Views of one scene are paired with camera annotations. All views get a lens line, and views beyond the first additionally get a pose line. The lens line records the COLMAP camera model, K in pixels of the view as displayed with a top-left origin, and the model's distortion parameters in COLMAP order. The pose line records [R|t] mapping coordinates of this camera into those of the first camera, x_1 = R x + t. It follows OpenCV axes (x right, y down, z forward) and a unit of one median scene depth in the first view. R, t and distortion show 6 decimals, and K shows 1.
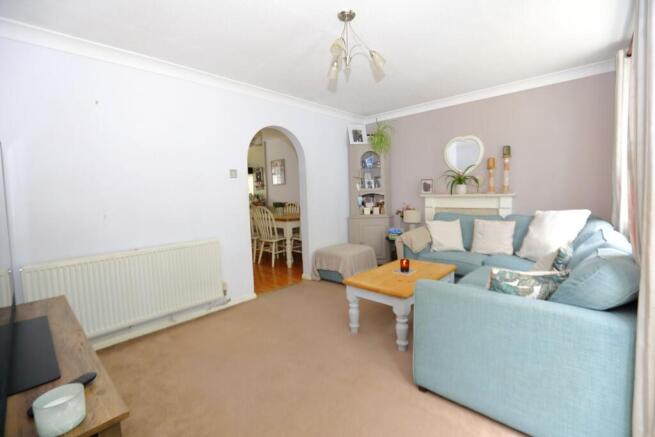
lens RADIAL K [[295.8, 0, 325.5], [0, 295.8, 213.0], [0, 0, 1]] dist [-0.060460, 0.021043]
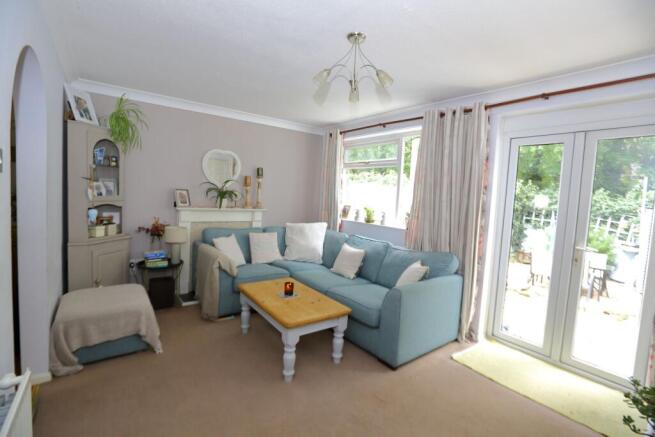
lens RADIAL K [[295.8, 0, 325.5], [0, 295.8, 213.0], [0, 0, 1]] dist [-0.060460, 0.021043]
pose [[0.185535, -0.015635, 0.982513, -0.472578], [0.012739, 0.999828, 0.013505, -0.059753], [-0.982555, 0.010010, 0.185702, 0.498935]]
